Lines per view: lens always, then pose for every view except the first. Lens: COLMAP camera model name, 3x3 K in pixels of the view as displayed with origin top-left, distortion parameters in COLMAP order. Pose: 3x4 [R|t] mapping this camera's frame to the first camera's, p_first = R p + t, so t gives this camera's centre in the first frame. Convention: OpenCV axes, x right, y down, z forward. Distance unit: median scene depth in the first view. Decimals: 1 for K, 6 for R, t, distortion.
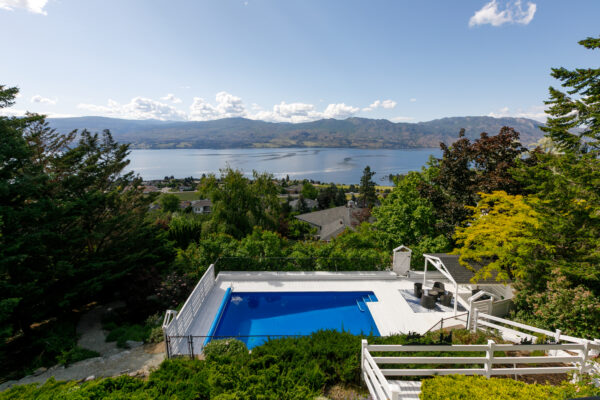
lens RADIAL K [[274.7, 0, 304.2], [0, 274.7, 208.2], [0, 0, 1]] dist [0.006717, -0.003132]
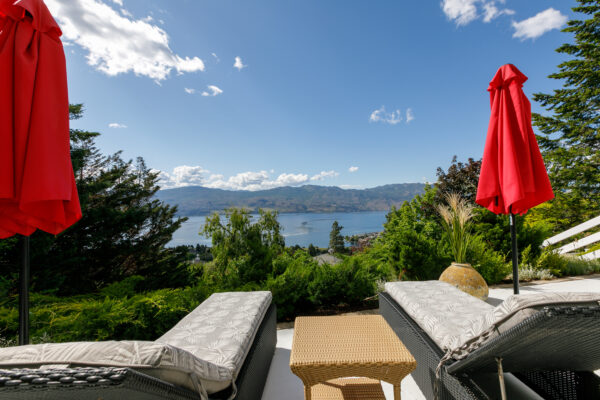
lens RADIAL K [[274.7, 0, 306.6], [0, 274.7, 206.5], [0, 0, 1]] dist [0.006717, -0.003132]
pose [[0.984504, -0.027406, 0.173205, -0.195866], [0.069108, 0.968414, -0.239579, 0.120187], [-0.161168, 0.247836, 0.955302, -0.018388]]
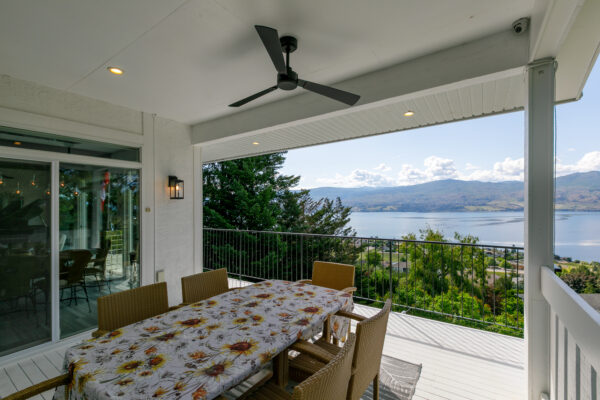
lens RADIAL K [[274.7, 0, 296.5], [0, 274.7, 205.4], [0, 0, 1]] dist [0.006717, -0.003132]
pose [[0.745164, -0.008874, -0.666822, 0.055112], [-0.146963, 0.973144, -0.177179, 0.029059], [0.650486, 0.230026, 0.723848, -0.122653]]
